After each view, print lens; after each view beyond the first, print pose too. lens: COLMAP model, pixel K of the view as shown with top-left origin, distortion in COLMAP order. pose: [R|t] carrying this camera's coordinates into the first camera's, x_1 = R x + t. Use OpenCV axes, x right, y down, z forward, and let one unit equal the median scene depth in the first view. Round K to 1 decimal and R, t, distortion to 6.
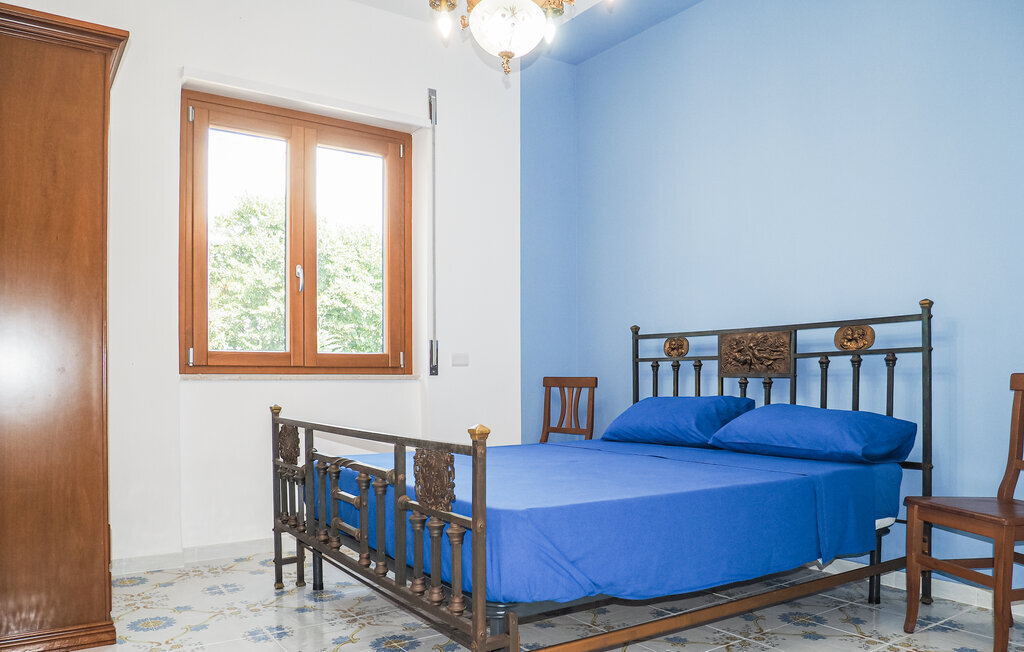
lens RADIAL K [[744.2, 0, 513.0], [0, 744.2, 383.6], [0, 0, 1]] dist [-0.083192, 0.002914]
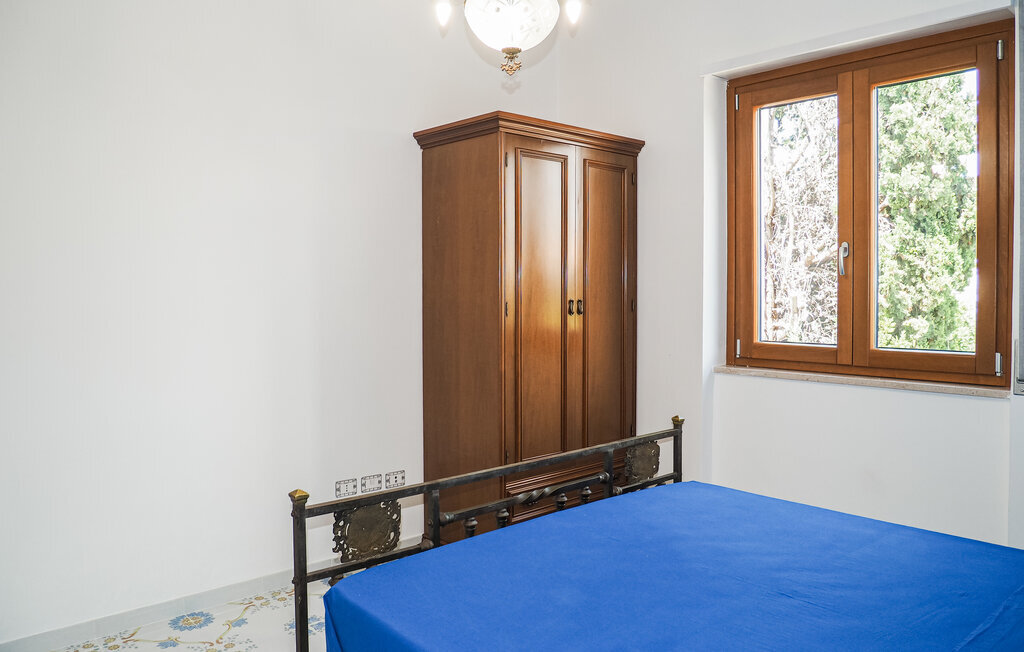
lens RADIAL K [[743.6, 0, 515.4], [0, 743.6, 310.0], [0, 0, 1]] dist [-0.074214, 0.004267]
pose [[0.134966, 0.023274, -0.990577, 0.550026], [-0.000203, 0.999725, 0.023462, -0.120115], [0.990850, -0.002966, 0.134933, 0.598724]]
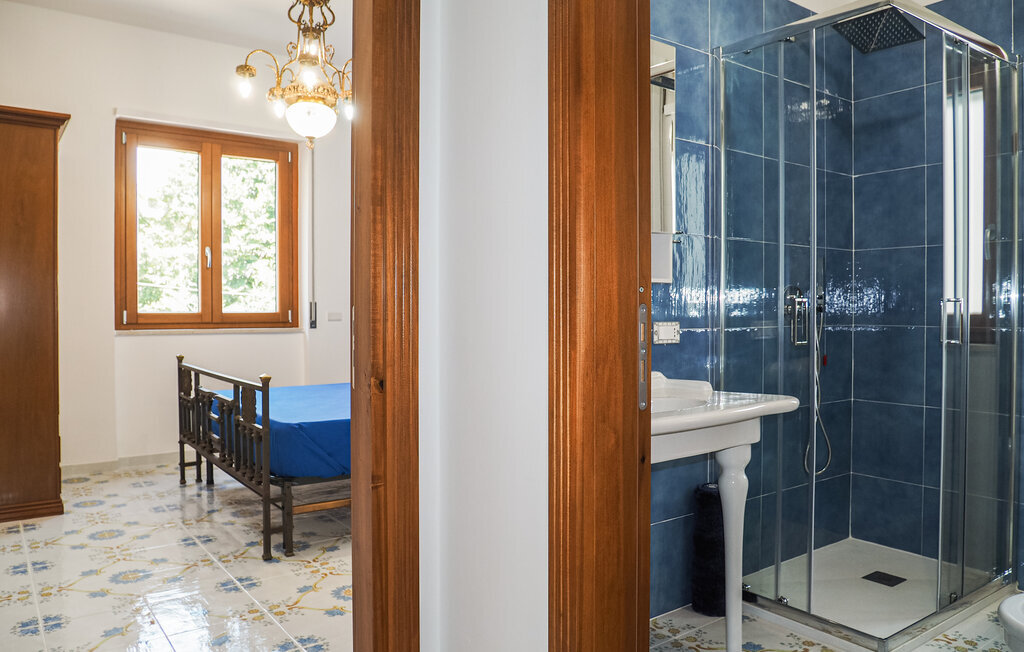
lens RADIAL K [[743.6, 0, 515.4], [0, 743.6, 310.0], [0, 0, 1]] dist [-0.074214, 0.004267]
pose [[0.999288, -0.000777, 0.037731, 0.250516], [0.001027, 0.999978, -0.006599, -0.043592], [-0.037725, 0.006633, 0.999266, -0.404603]]
